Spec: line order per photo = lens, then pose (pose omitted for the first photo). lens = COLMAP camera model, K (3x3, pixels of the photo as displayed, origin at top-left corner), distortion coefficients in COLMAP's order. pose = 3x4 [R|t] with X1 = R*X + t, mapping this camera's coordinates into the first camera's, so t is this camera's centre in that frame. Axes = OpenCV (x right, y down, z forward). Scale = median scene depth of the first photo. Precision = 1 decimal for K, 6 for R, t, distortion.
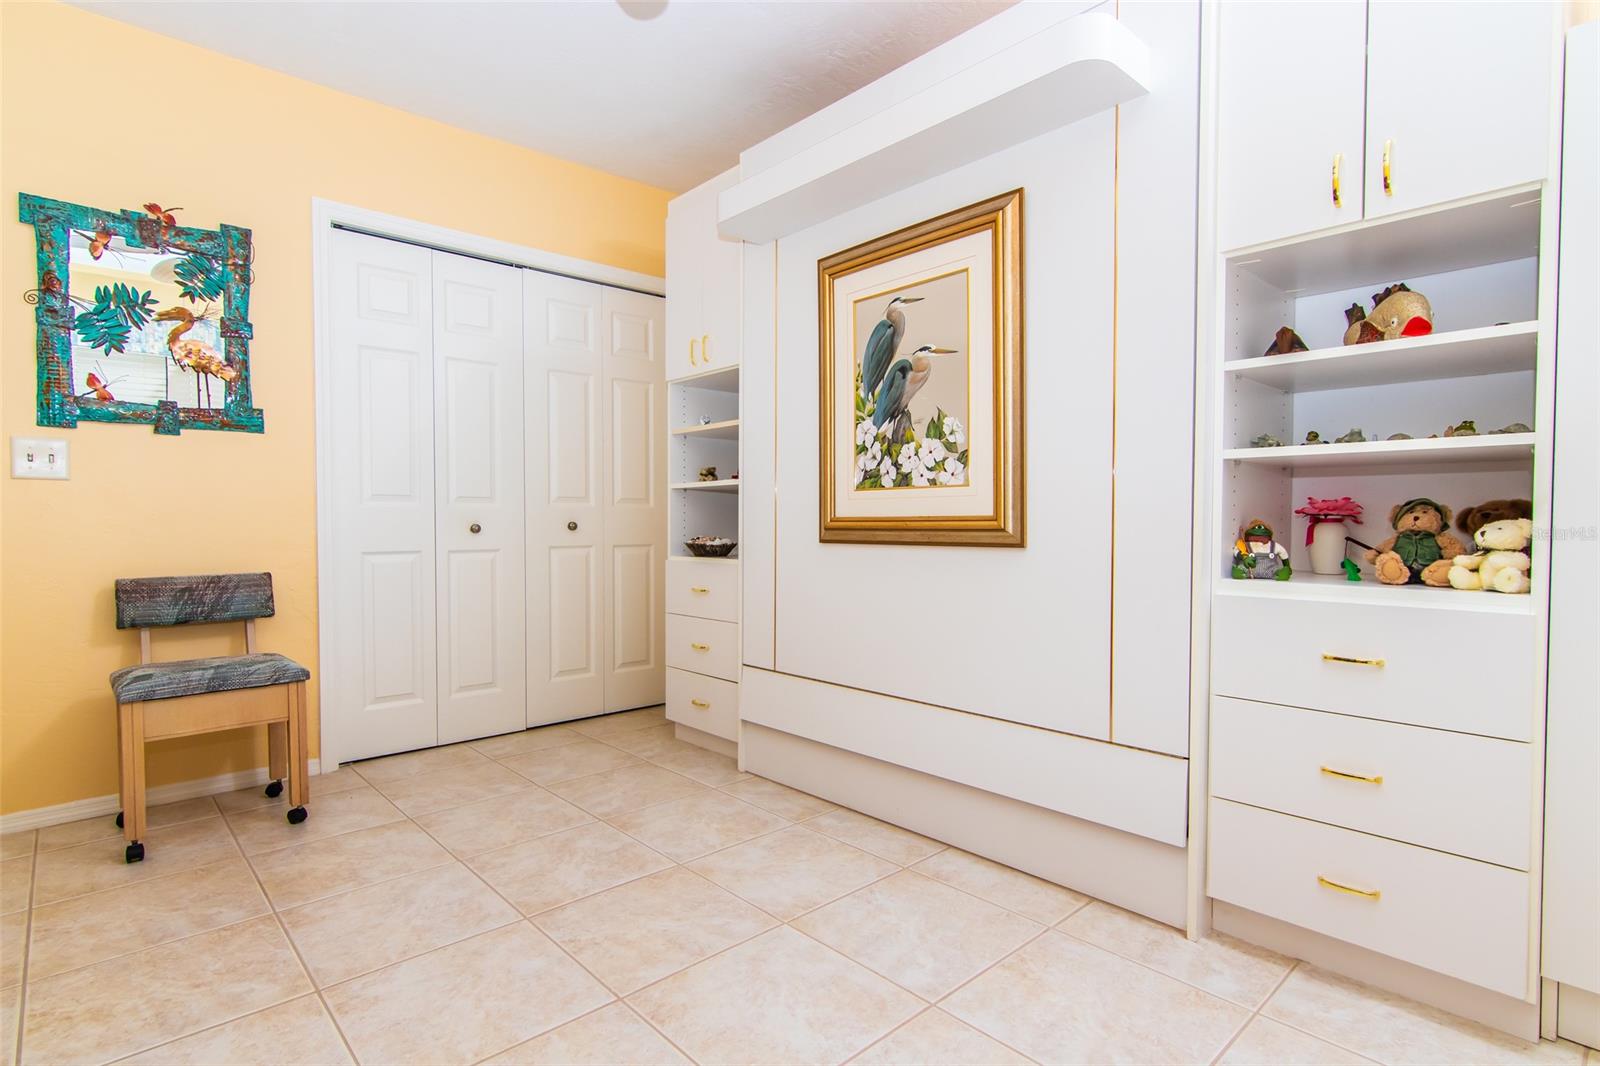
lens RADIAL K [[809.2, 0, 801.8], [0, 809.2, 539.0], [0, 0, 1]] dist [-0.006986, 0.004471]
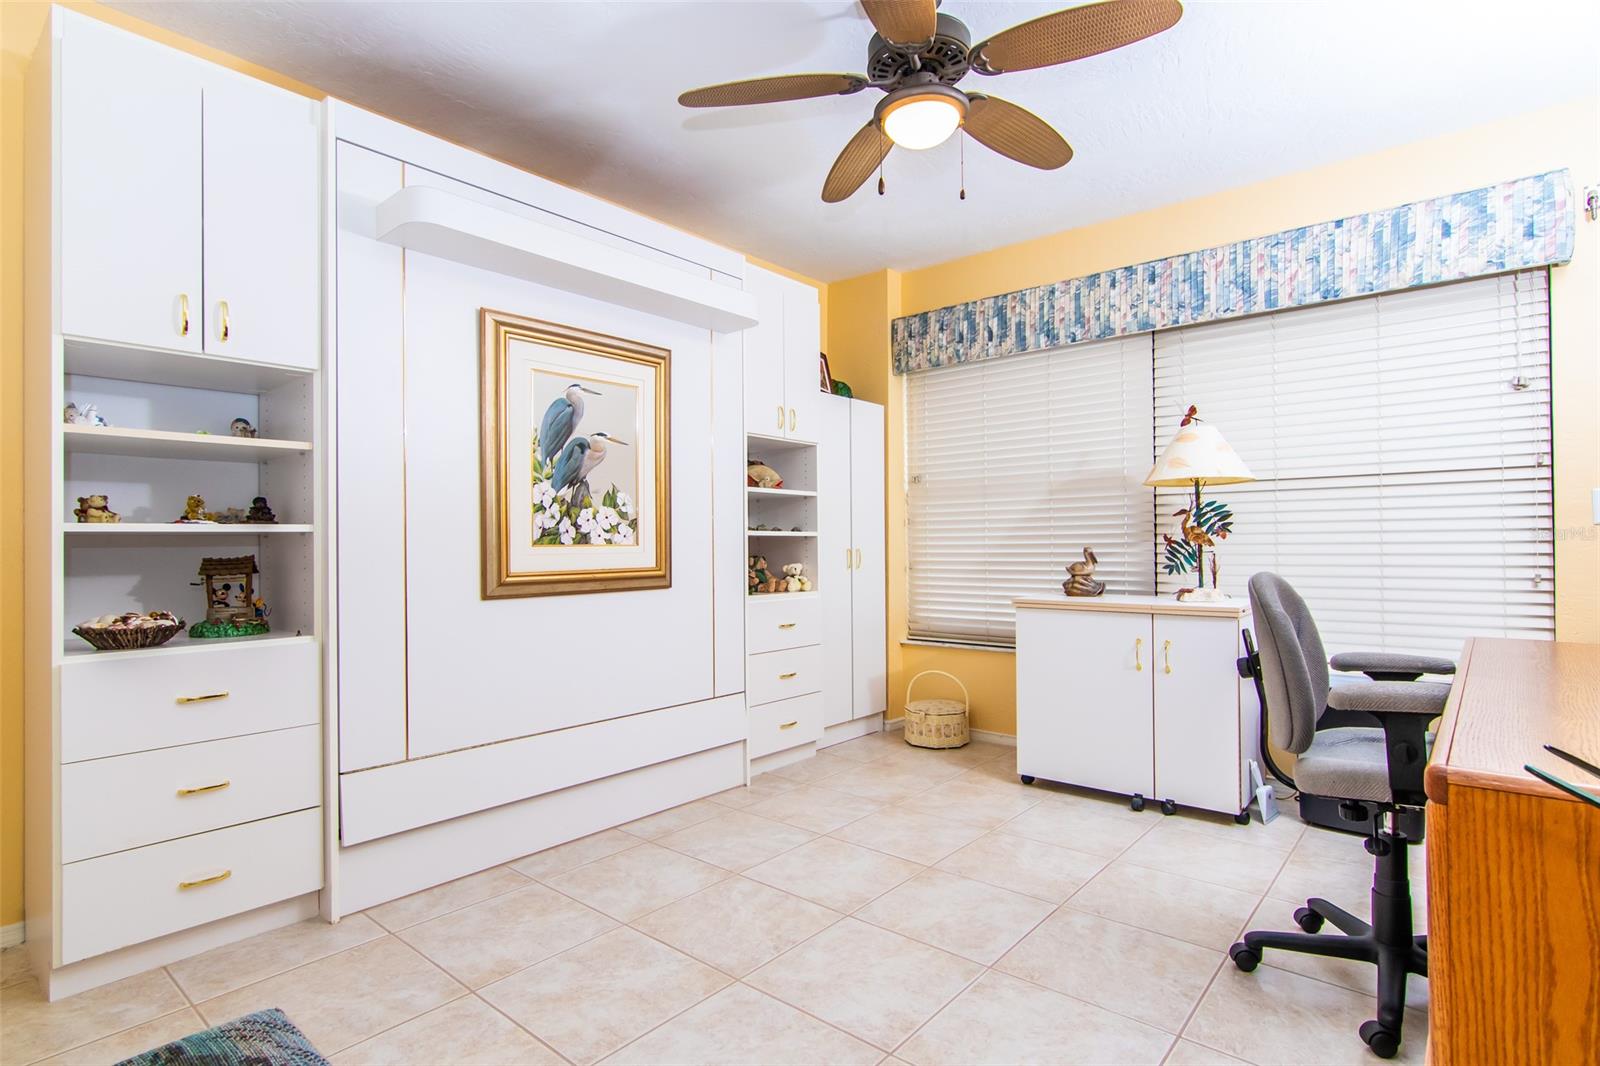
lens RADIAL K [[809.2, 0, 802.6], [0, 809.2, 532.5], [0, 0, 1]] dist [-0.006986, 0.004471]
pose [[-0.129526, 0.018278, 0.991408, -1.096004], [0.032340, 0.999376, -0.014200, -0.054805], [-0.991048, 0.030223, -0.130037, 0.837093]]
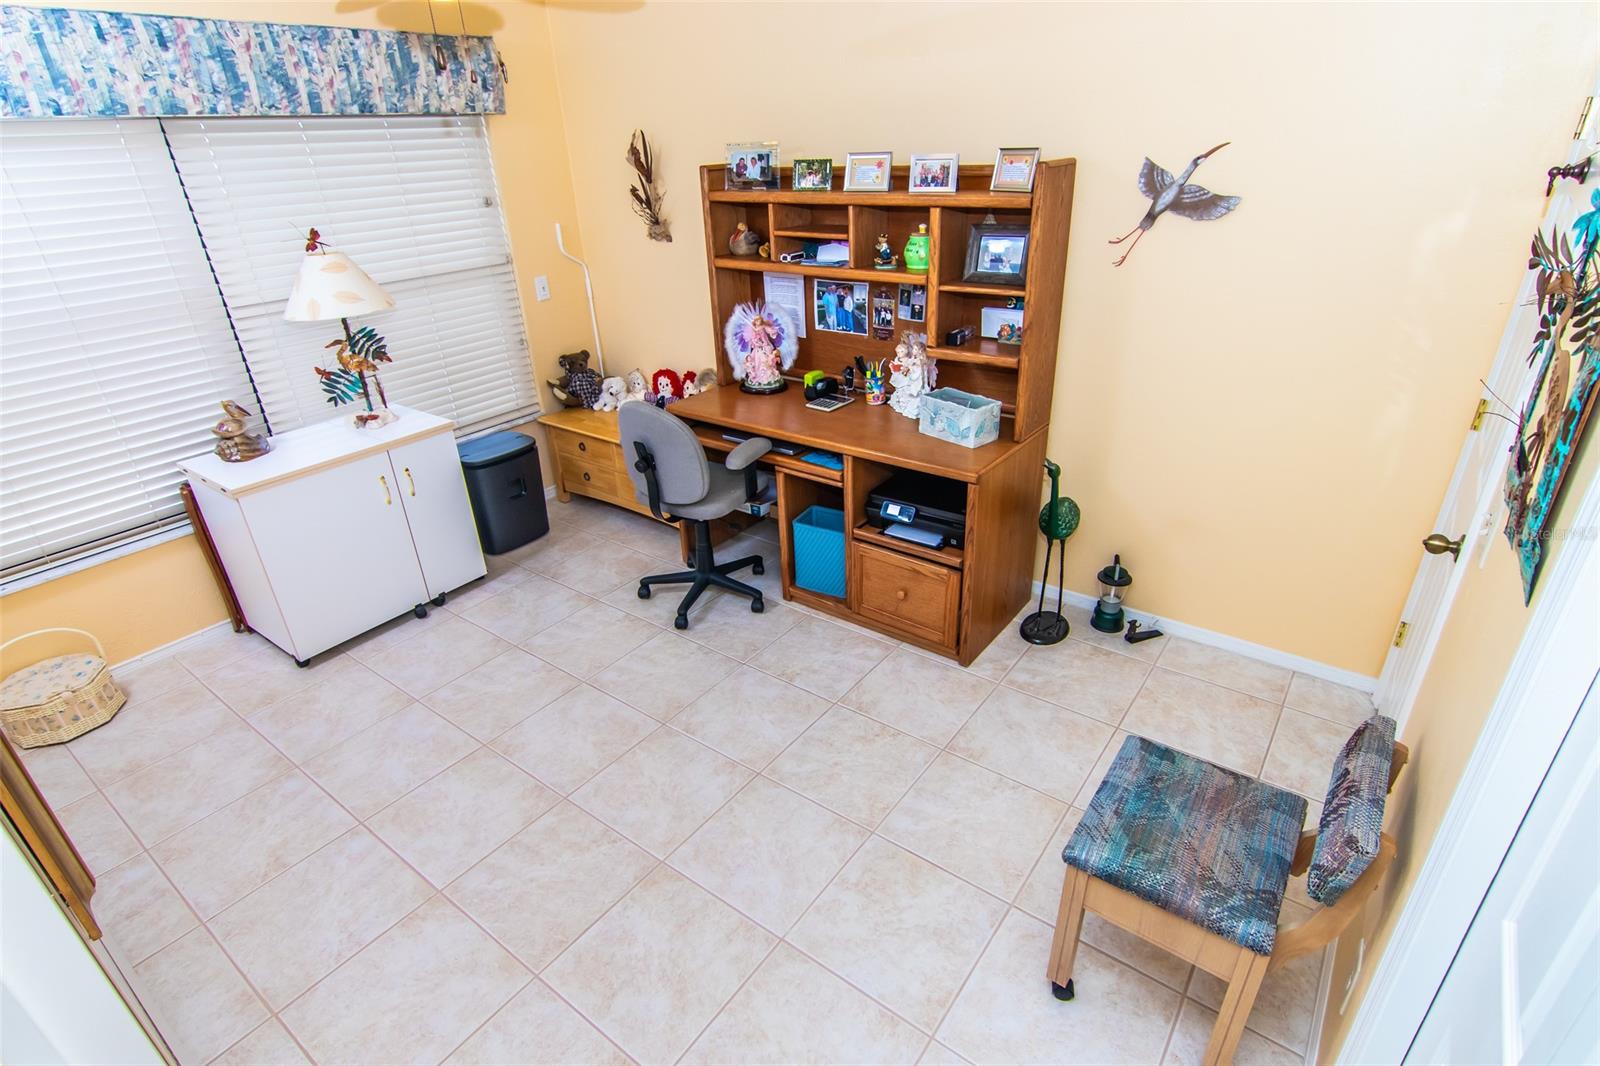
lens RADIAL K [[809.2, 0, 799.2], [0, 809.2, 536.5], [0, 0, 1]] dist [-0.006986, 0.004471]
pose [[-0.982135, 0.116434, -0.147830, -0.338941], [0.033886, 0.882178, 0.469695, -0.418434], [0.185100, 0.456295, -0.870364, 1.509787]]
